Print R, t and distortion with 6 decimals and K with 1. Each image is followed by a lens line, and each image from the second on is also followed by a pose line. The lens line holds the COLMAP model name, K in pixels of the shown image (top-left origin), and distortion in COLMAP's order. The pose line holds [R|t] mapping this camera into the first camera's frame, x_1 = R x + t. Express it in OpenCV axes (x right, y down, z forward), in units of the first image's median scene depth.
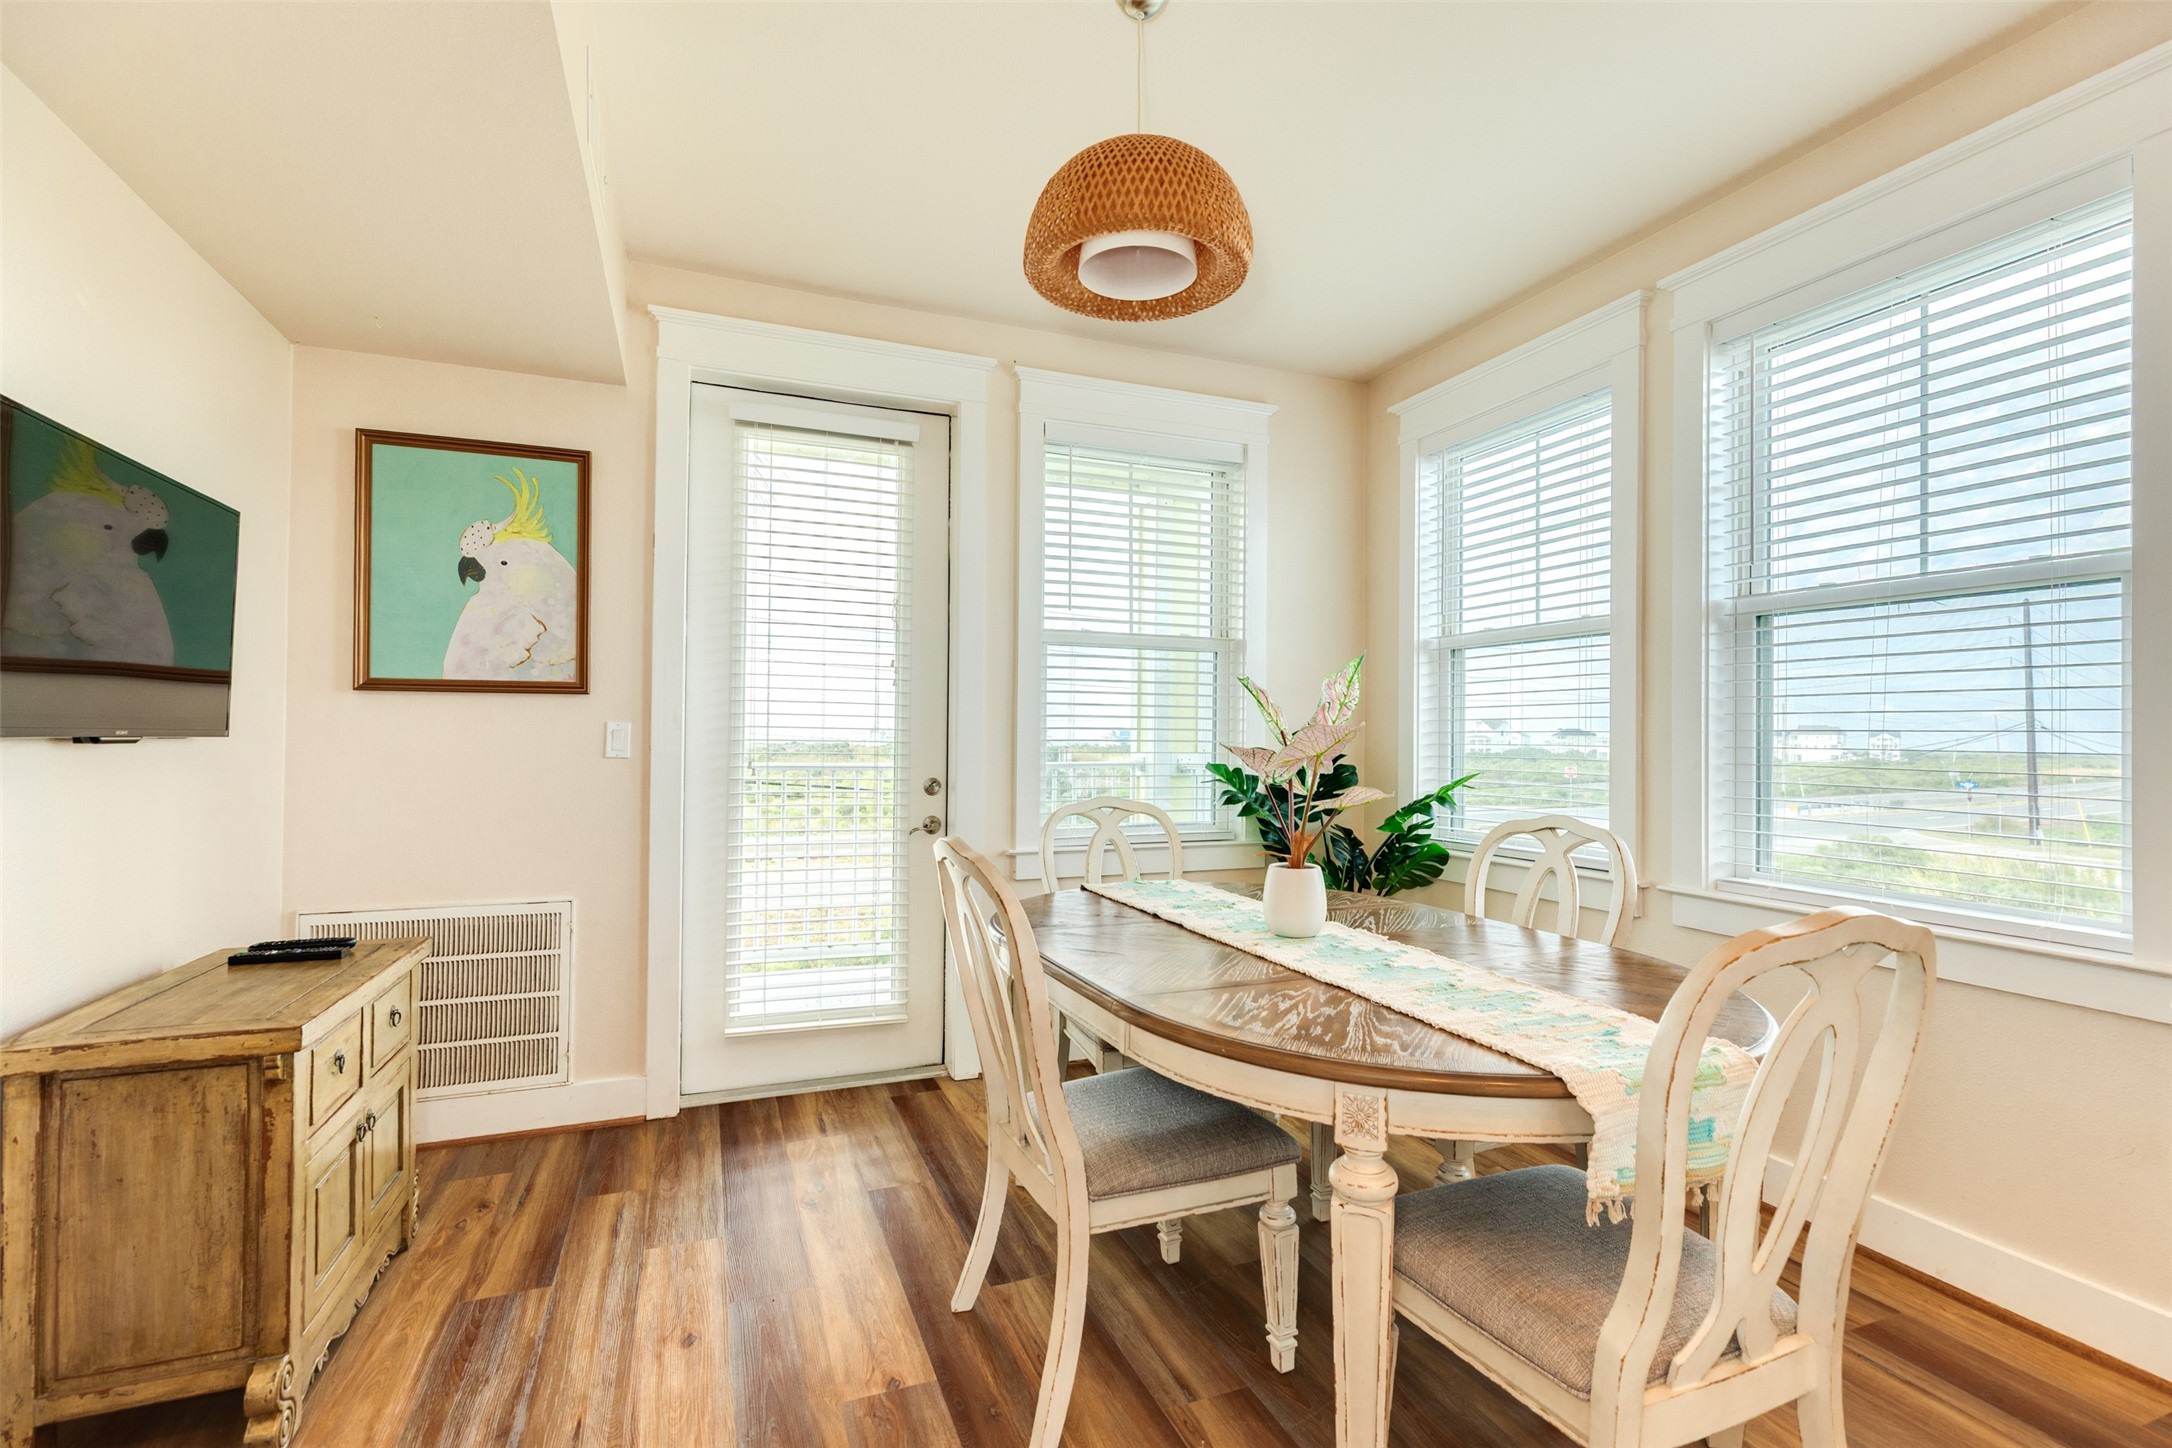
lens RADIAL K [[966.3, 0, 1083.9], [0, 966.3, 732.1], [0, 0, 1]] dist [0.002792, 0.001291]
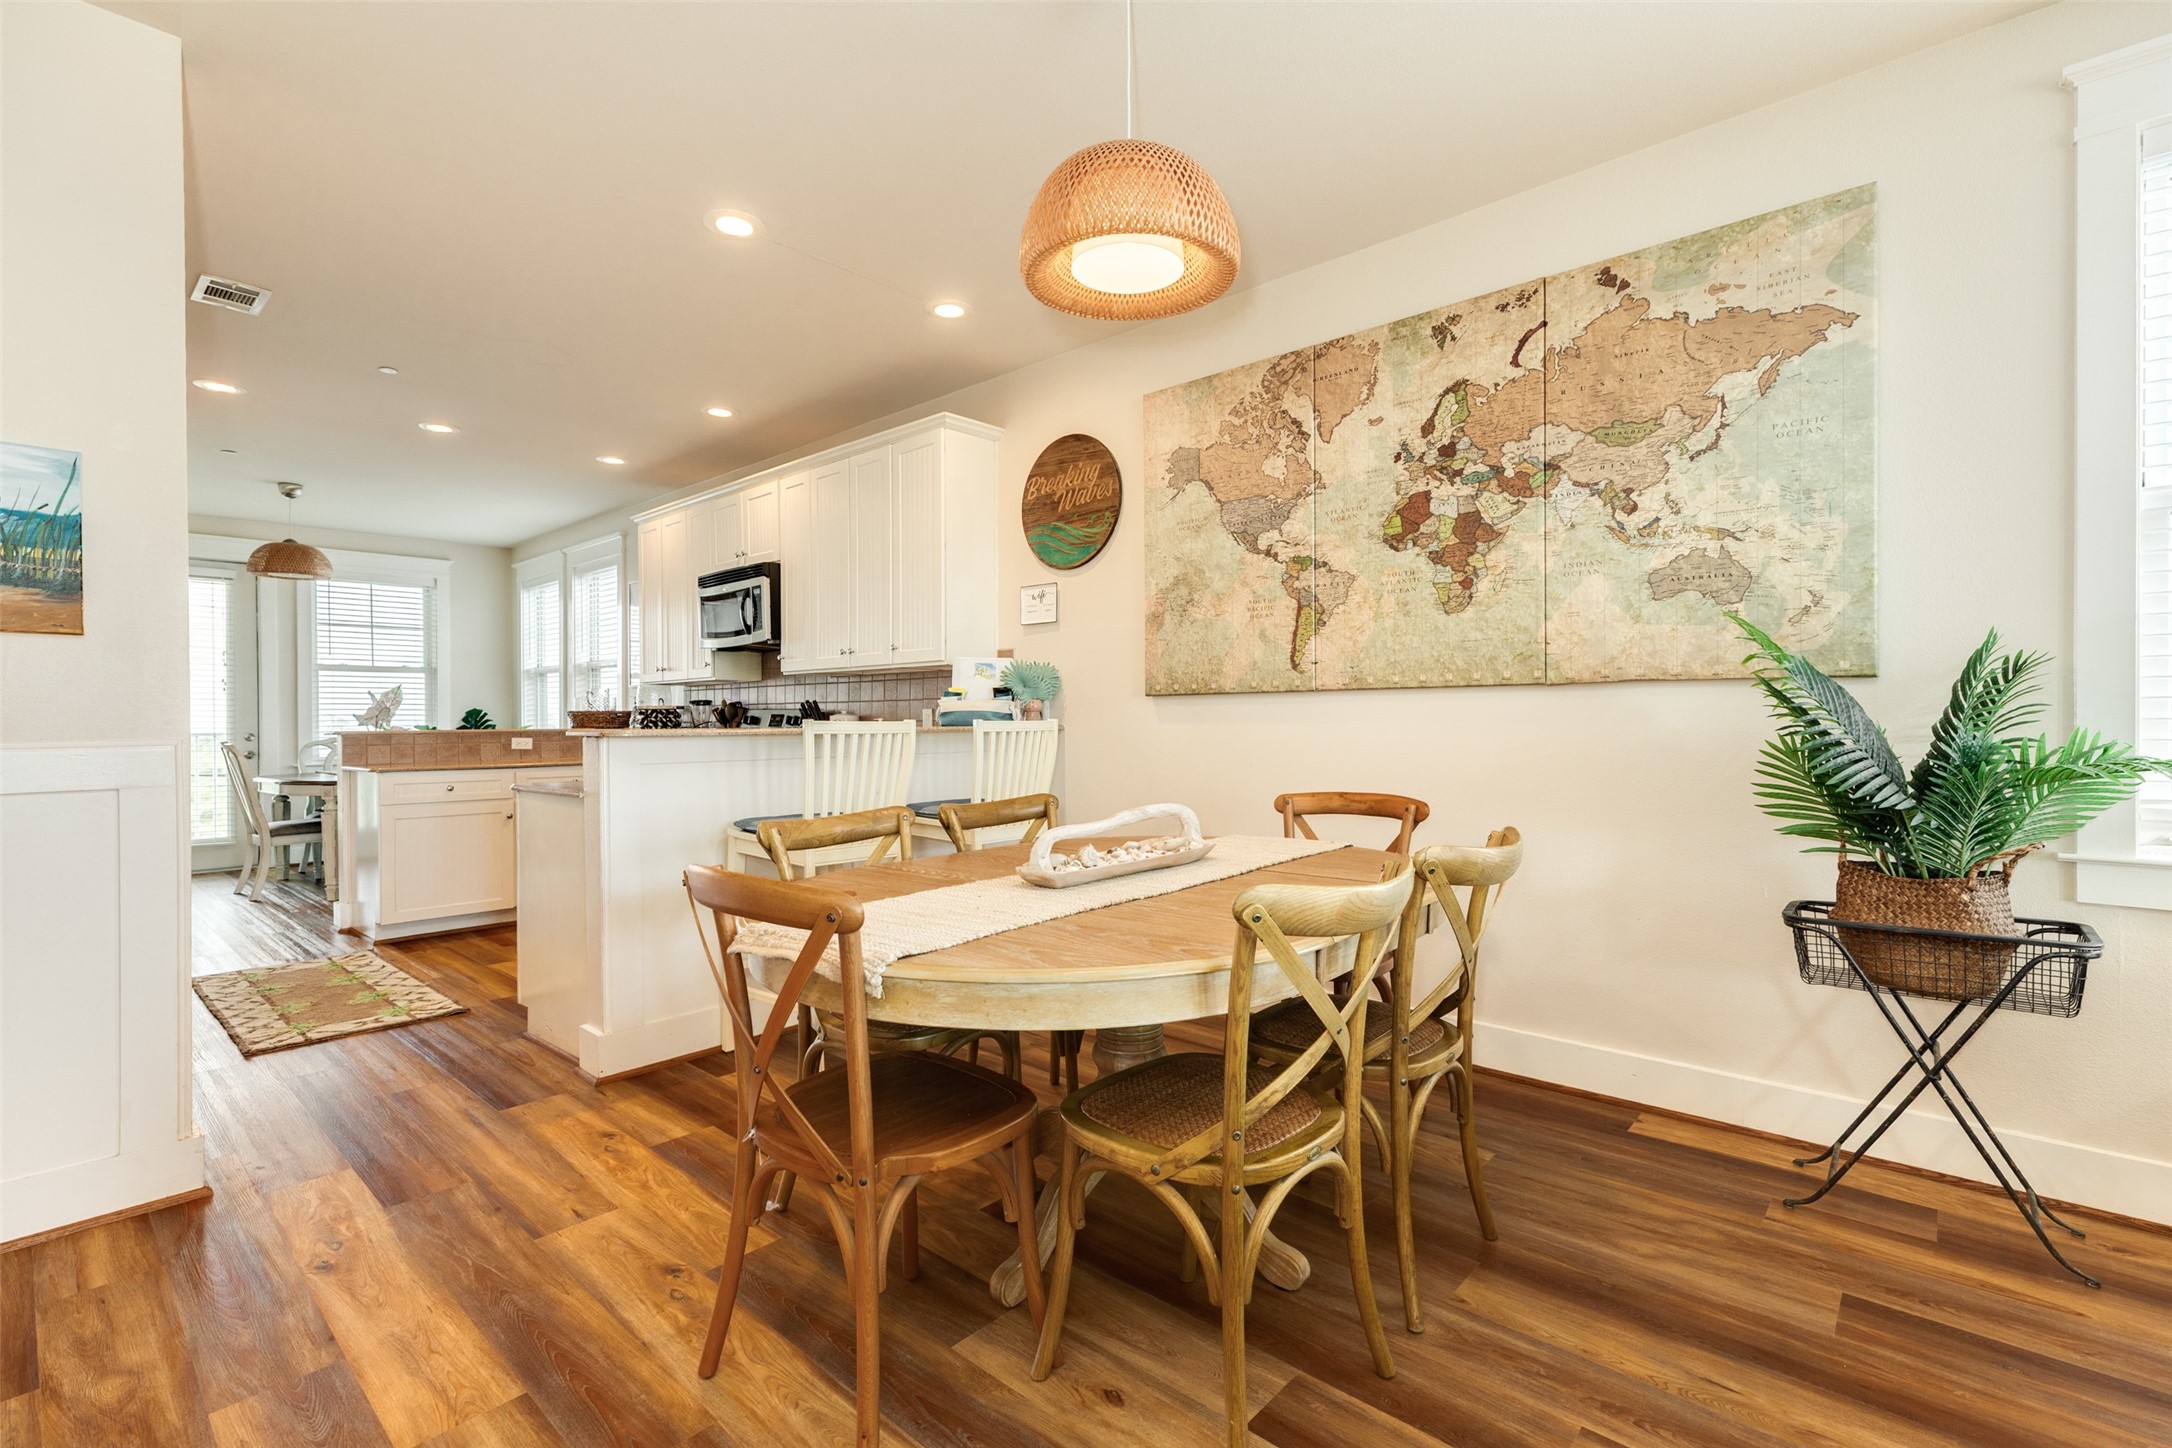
lens RADIAL K [[966.3, 0, 1085.8], [0, 966.3, 721.7], [0, 0, 1]] dist [0.002792, 0.001291]
pose [[0.898581, -0.017255, 0.438468, 0.571496], [0.013162, 0.999837, 0.012372, 0.019954], [-0.438610, -0.005346, 0.898661, -1.760826]]
